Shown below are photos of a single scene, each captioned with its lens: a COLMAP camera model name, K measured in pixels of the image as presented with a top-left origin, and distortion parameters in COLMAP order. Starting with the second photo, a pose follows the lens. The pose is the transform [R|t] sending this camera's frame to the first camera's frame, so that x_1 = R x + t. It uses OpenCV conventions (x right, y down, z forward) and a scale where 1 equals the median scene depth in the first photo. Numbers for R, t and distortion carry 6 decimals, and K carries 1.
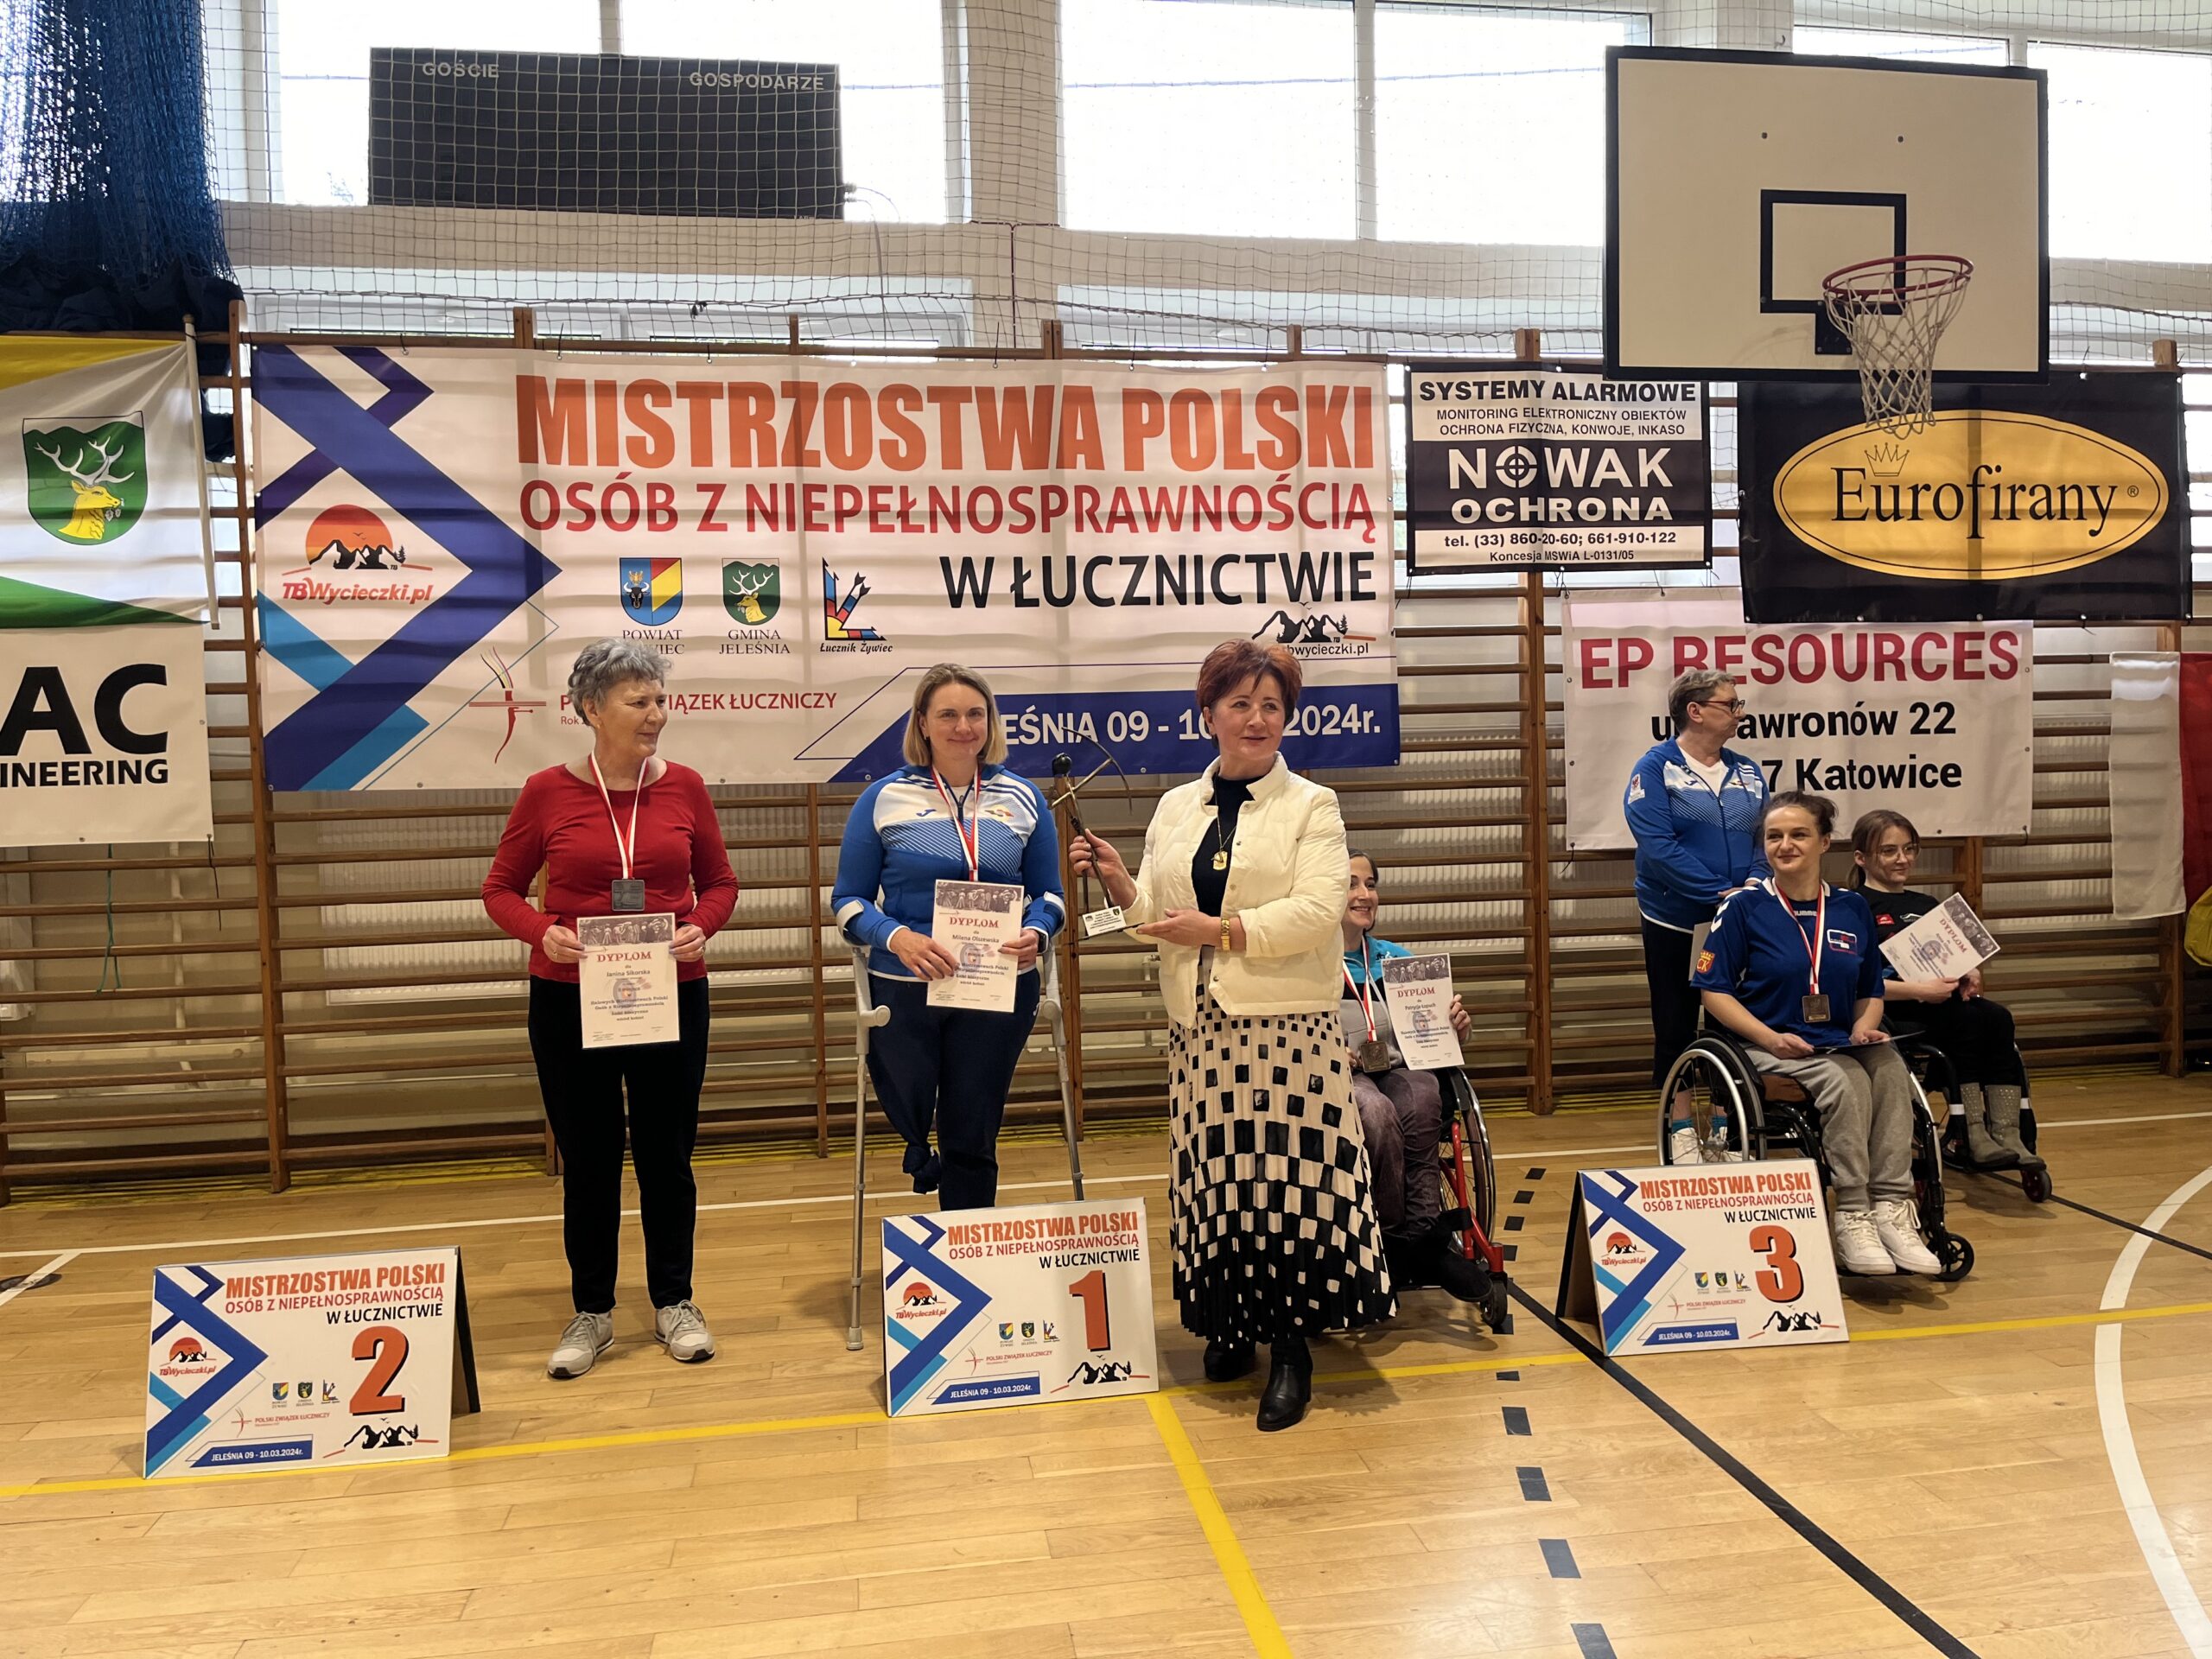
lens RADIAL K [[1681.4, 0, 1128.4], [0, 1681.4, 831.1], [0, 0, 1]] dist [0.057454, -0.065253]
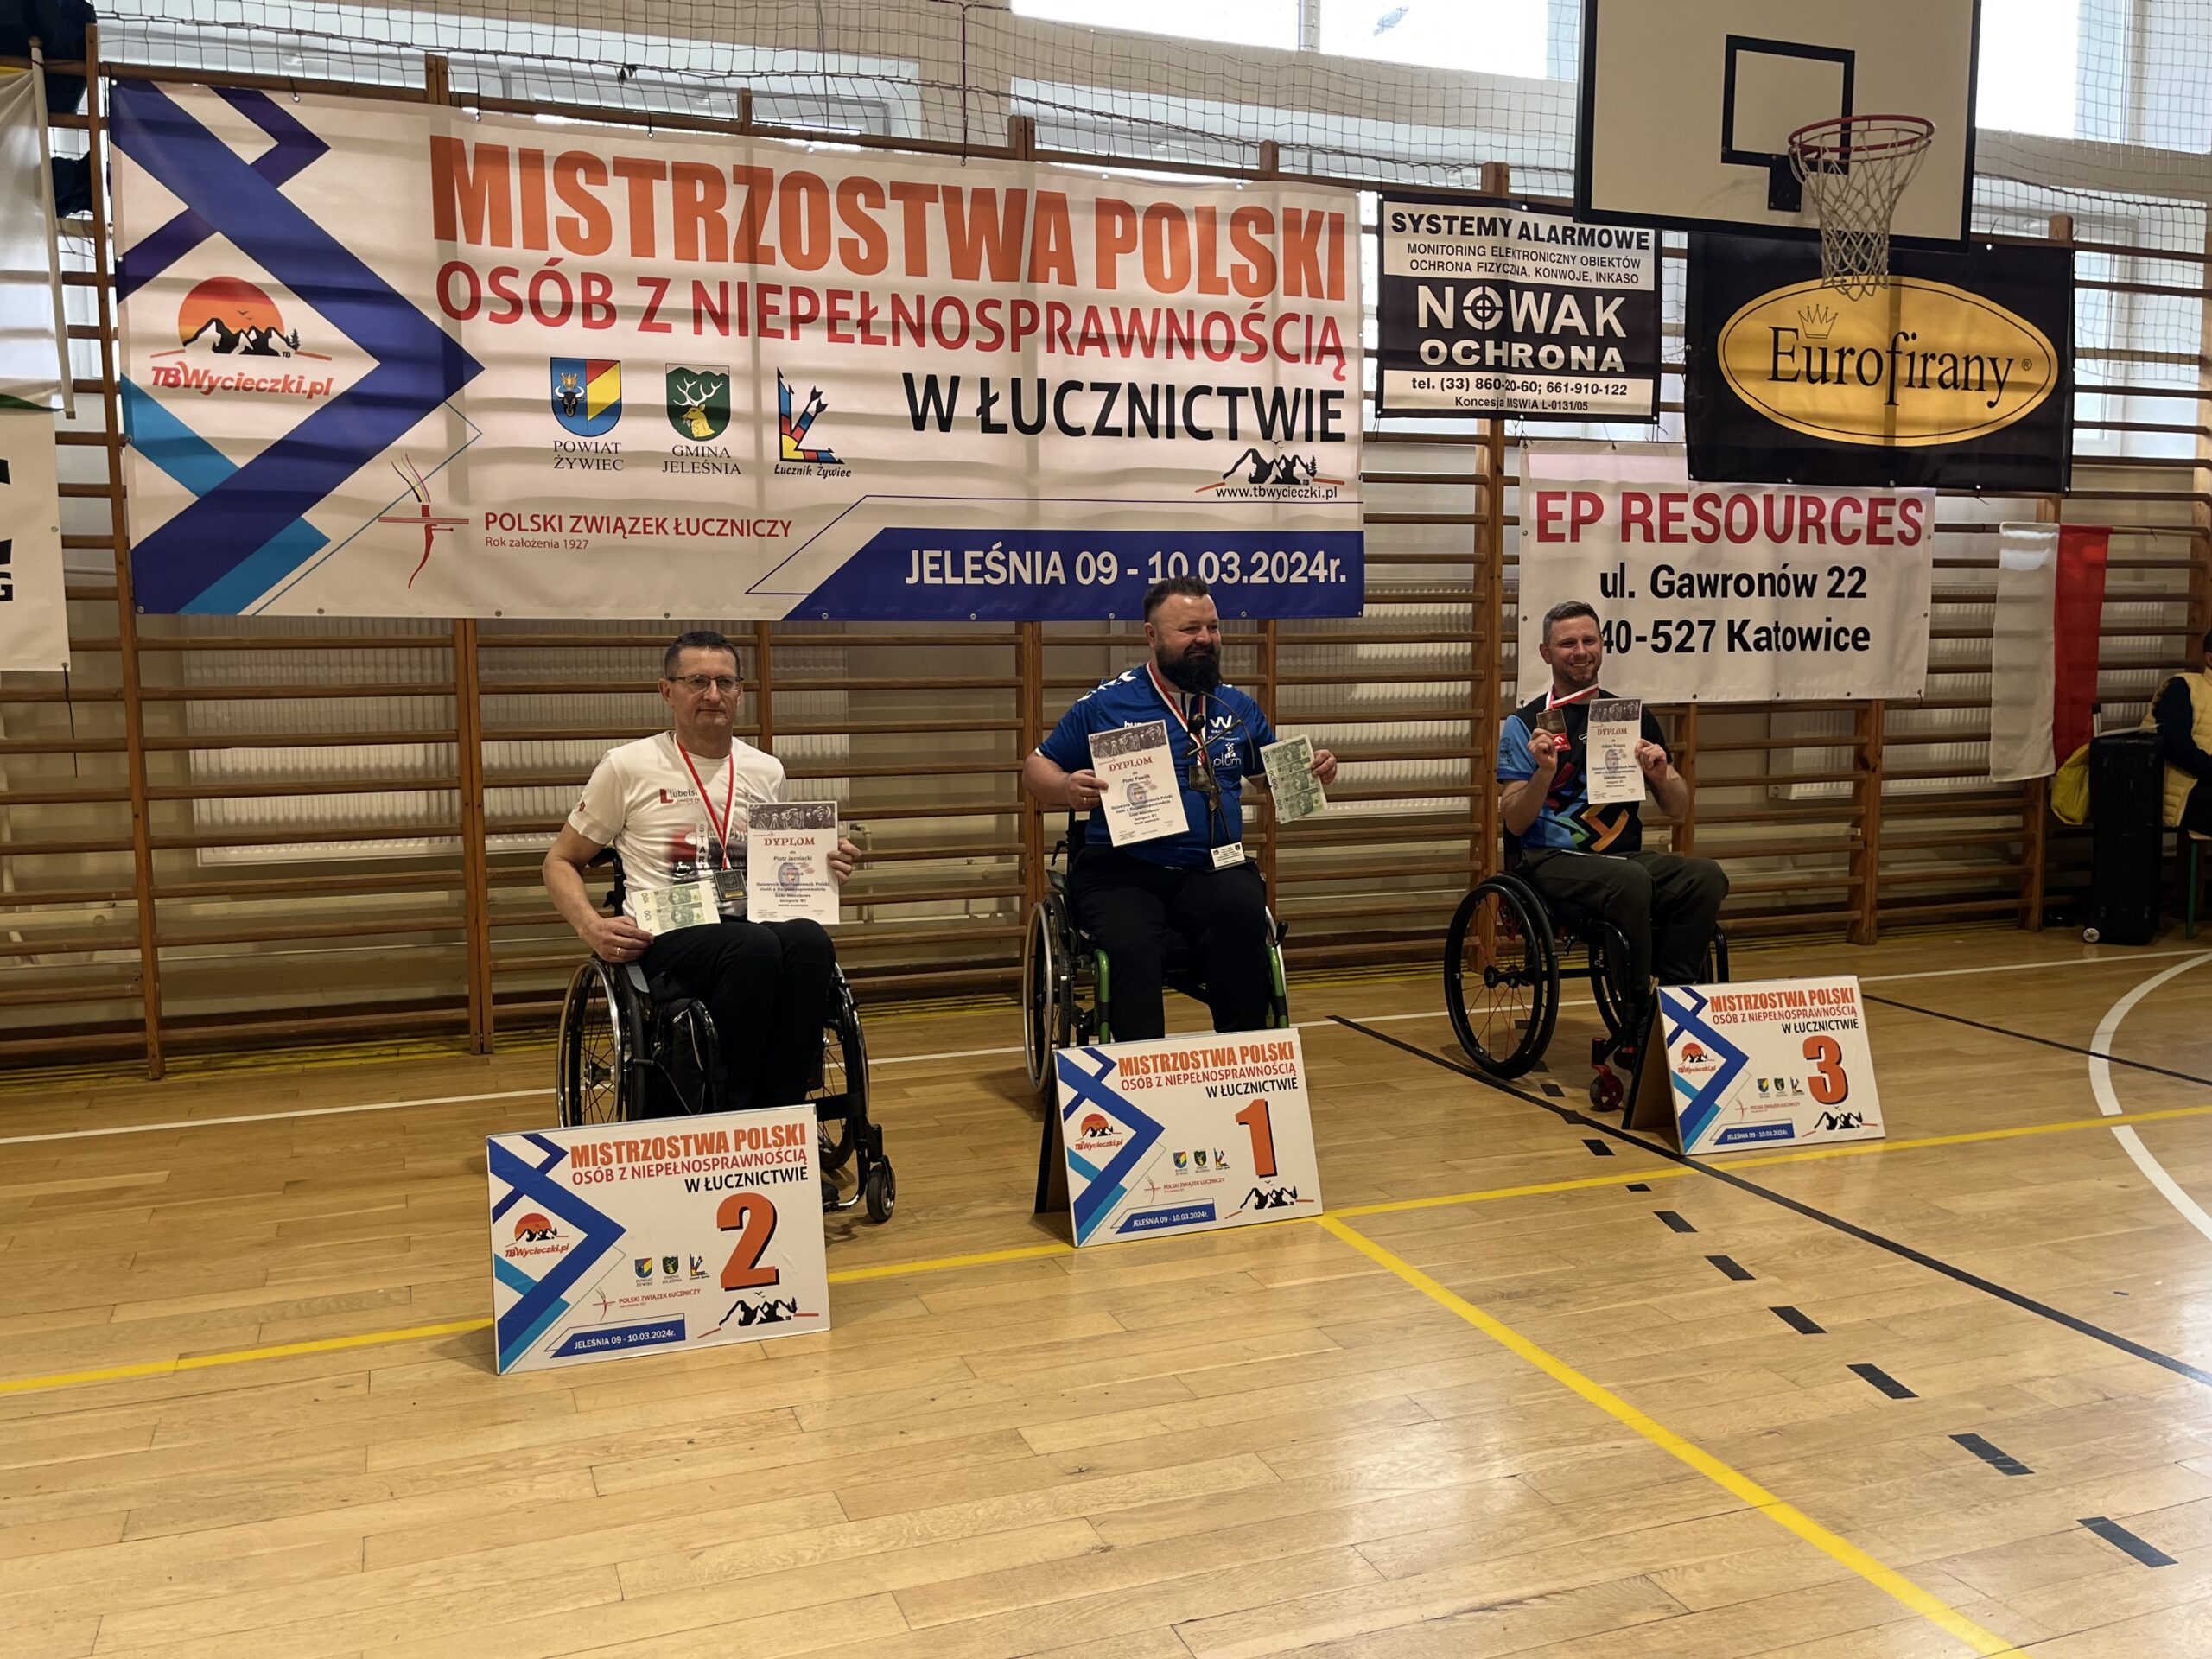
lens RADIAL K [[1889.8, 0, 1117.5], [0, 1889.8, 844.6], [0, 0, 1]] dist [0.051056, -0.050150]
pose [[0.979502, -0.003207, 0.201407, -0.202052], [-0.009588, 0.997998, 0.062518, 0.025621], [-0.201204, -0.063168, 0.977511, -0.040294]]
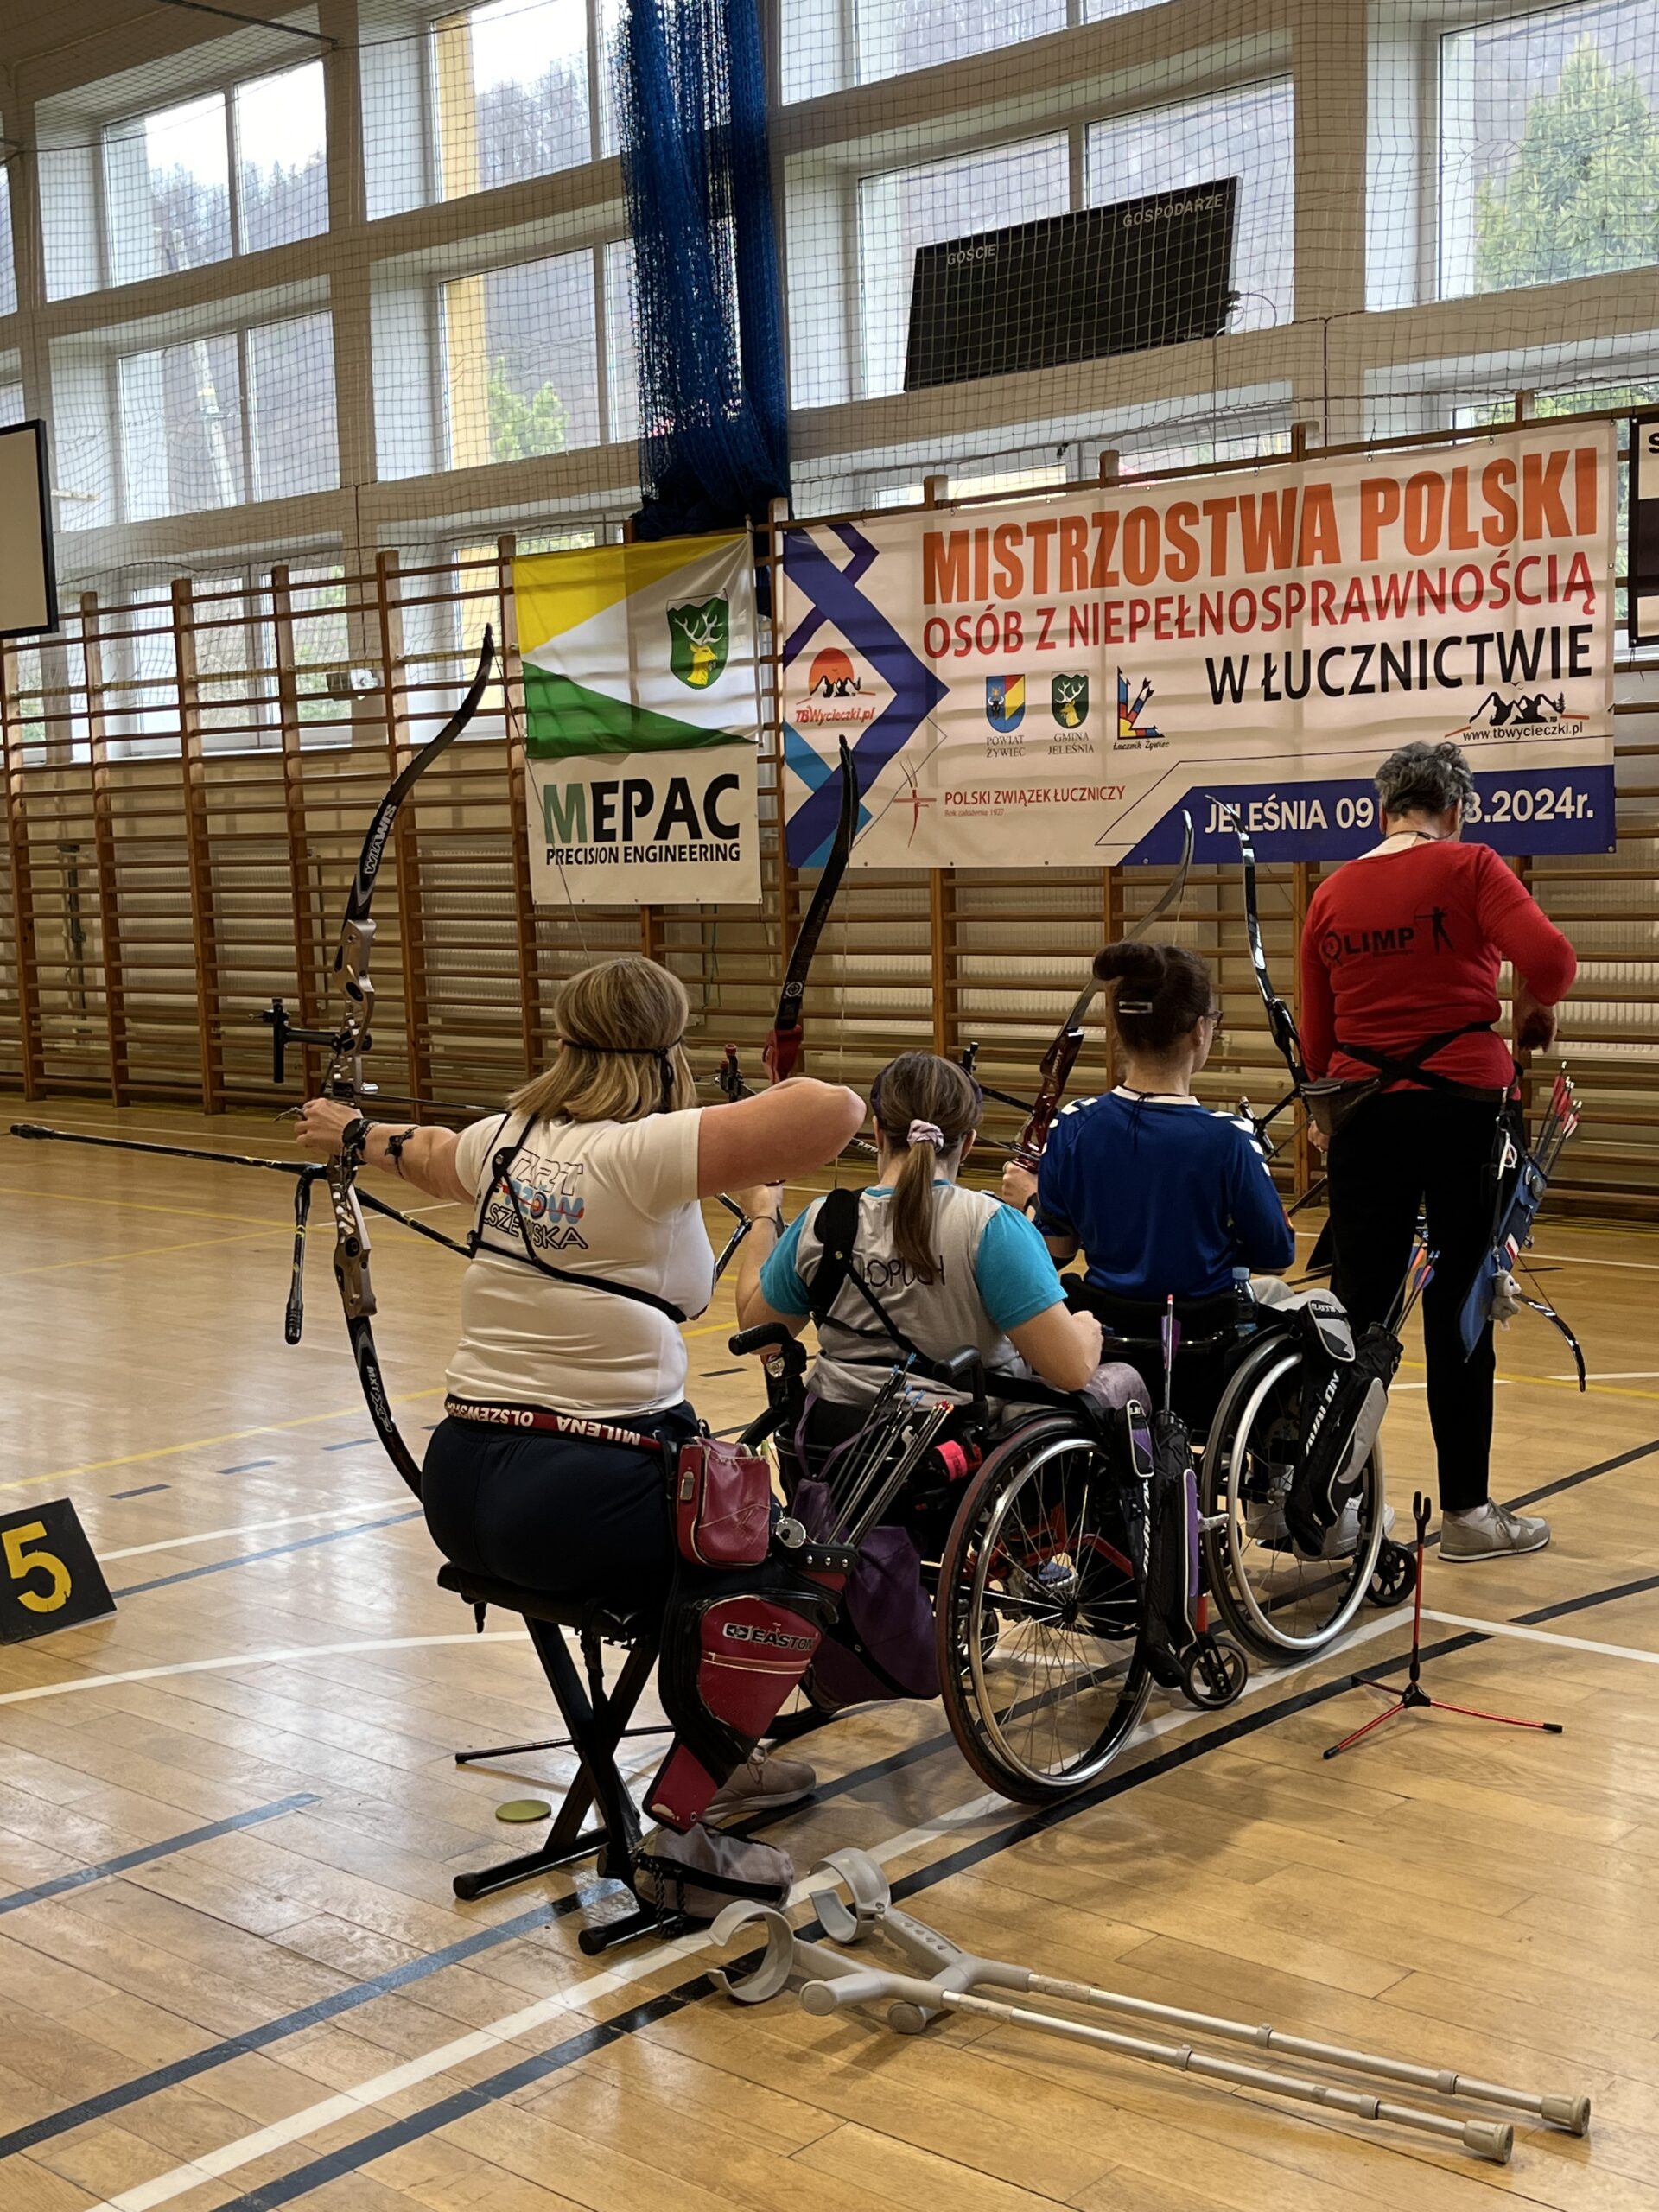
lens RADIAL K [[2790.3, 0, 822.9], [0, 2790.3, 1114.2], [0, 0, 1]] dist [0.069465, 0.000000]
pose [[0.622204, 0.082789, -0.778466, 1.149763], [-0.022870, 0.995890, 0.087633, -0.021482], [0.782521, -0.036722, 0.621540, -0.326668]]
